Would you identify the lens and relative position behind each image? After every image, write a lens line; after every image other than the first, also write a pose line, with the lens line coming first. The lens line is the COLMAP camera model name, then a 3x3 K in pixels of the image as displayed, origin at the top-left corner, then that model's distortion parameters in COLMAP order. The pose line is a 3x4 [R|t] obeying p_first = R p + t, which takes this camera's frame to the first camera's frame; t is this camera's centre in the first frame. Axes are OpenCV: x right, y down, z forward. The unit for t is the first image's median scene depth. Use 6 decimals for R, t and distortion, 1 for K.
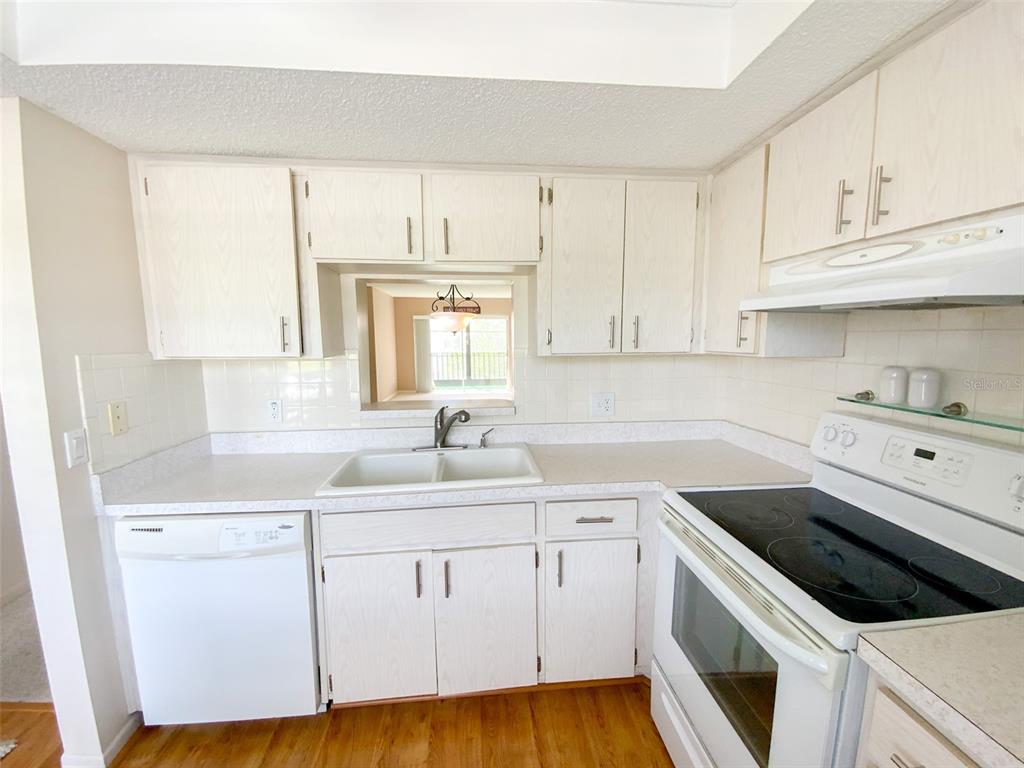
lens RADIAL K [[422.9, 0, 513.4], [0, 422.9, 384.9], [0, 0, 1]] dist [0.019878, -0.020121]
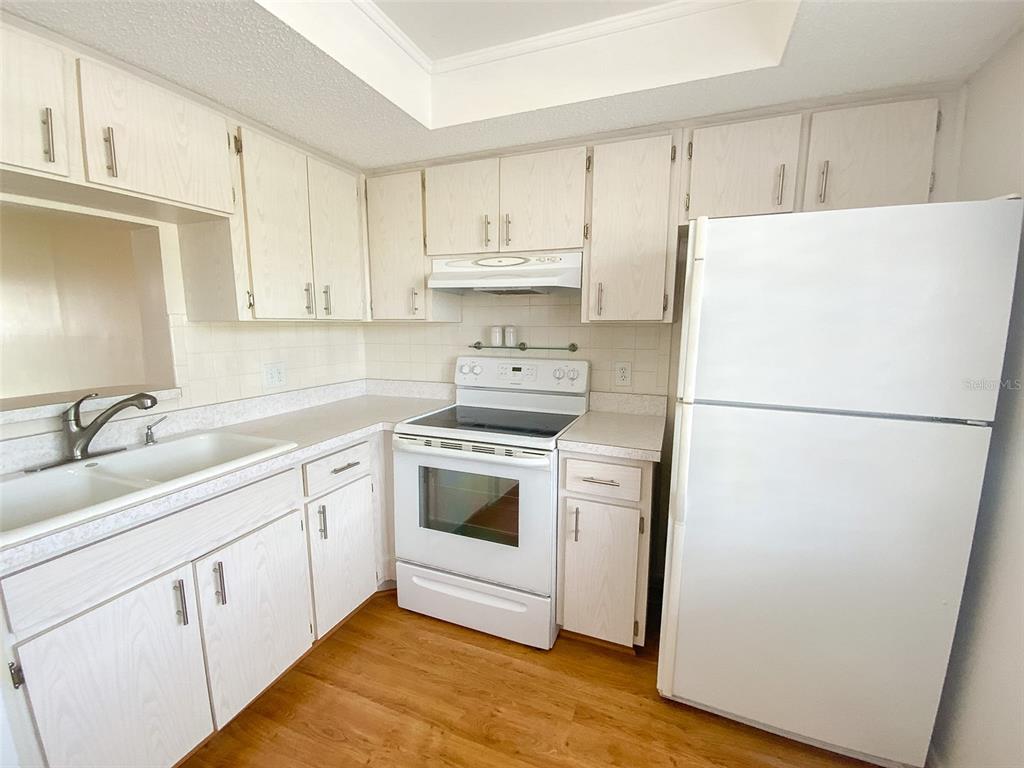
lens RADIAL K [[431.0, 0, 512.0], [0, 431.0, 384.0], [0, 0, 1]] dist [0.001099, -0.009095]
pose [[0.457740, -0.115507, 0.881551, -0.584308], [0.092598, 0.992326, 0.081941, 0.049957], [-0.884251, 0.044123, 0.464923, 0.080983]]
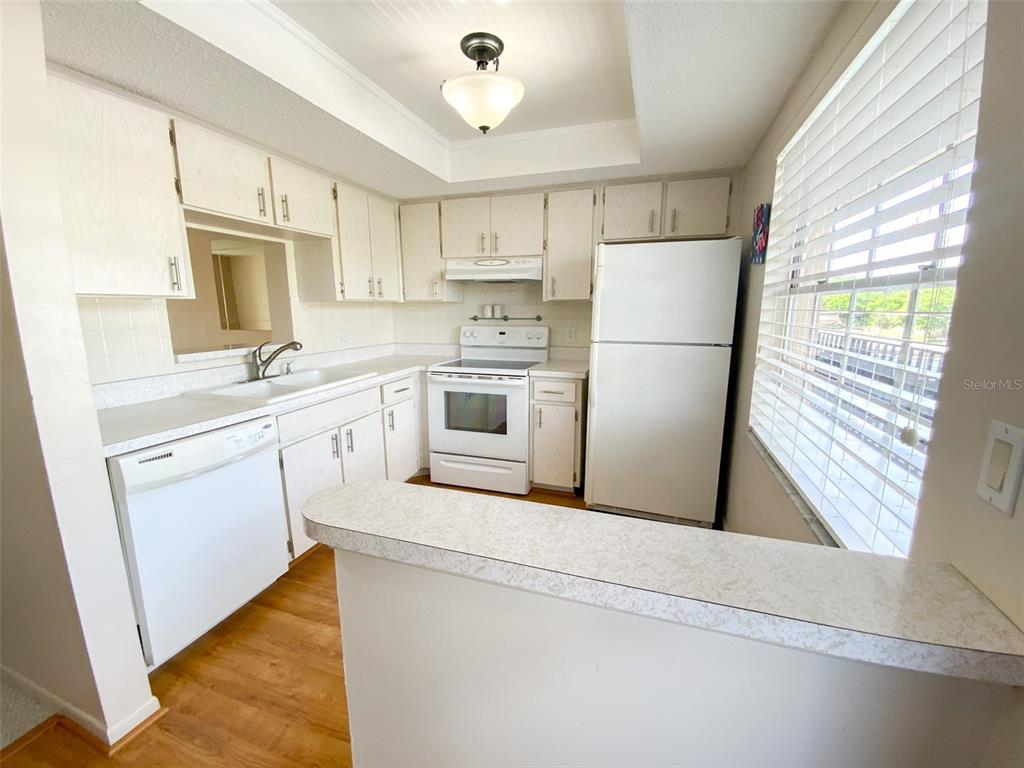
lens RADIAL K [[422.9, 0, 513.4], [0, 422.9, 384.9], [0, 0, 1]] dist [0.019878, -0.020121]
pose [[0.402406, -0.159458, 0.901467, -1.274722], [0.102790, 0.986356, 0.128590, 0.110707], [-0.909672, 0.040916, 0.413306, -0.201619]]
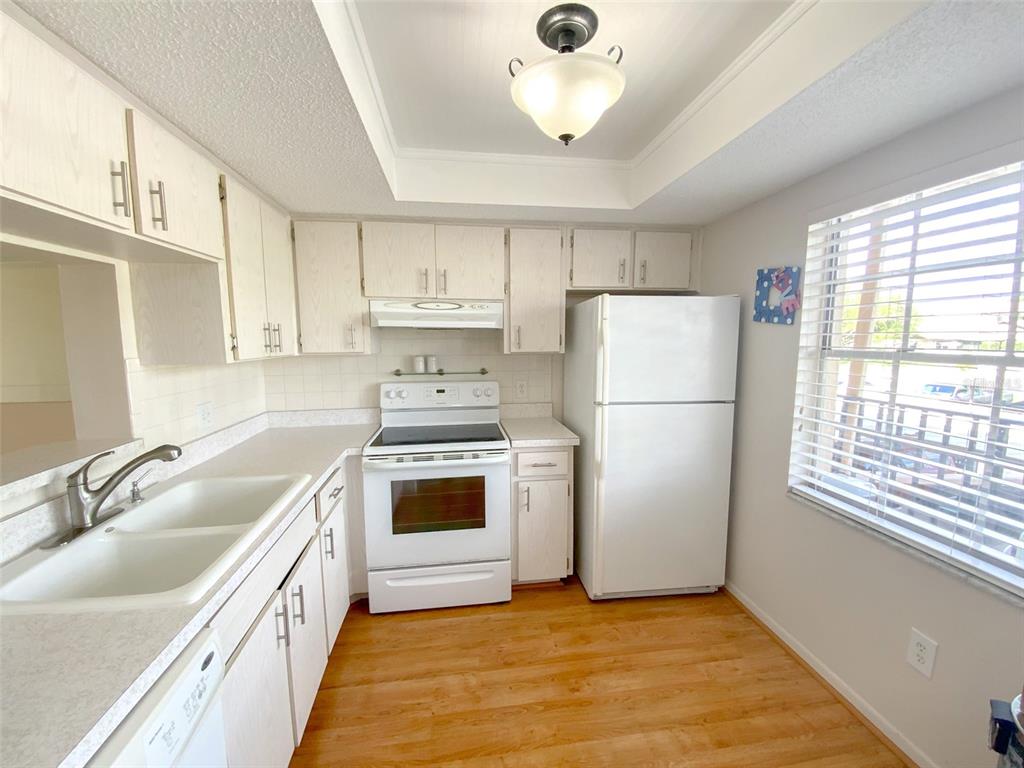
lens RADIAL K [[422.9, 0, 513.4], [0, 422.9, 384.9], [0, 0, 1]] dist [0.019878, -0.020121]
pose [[-0.046175, -0.105834, 0.993311, -1.025275], [0.116816, 0.986977, 0.110590, -0.062714], [-0.992080, 0.121141, -0.033210, 0.503830]]
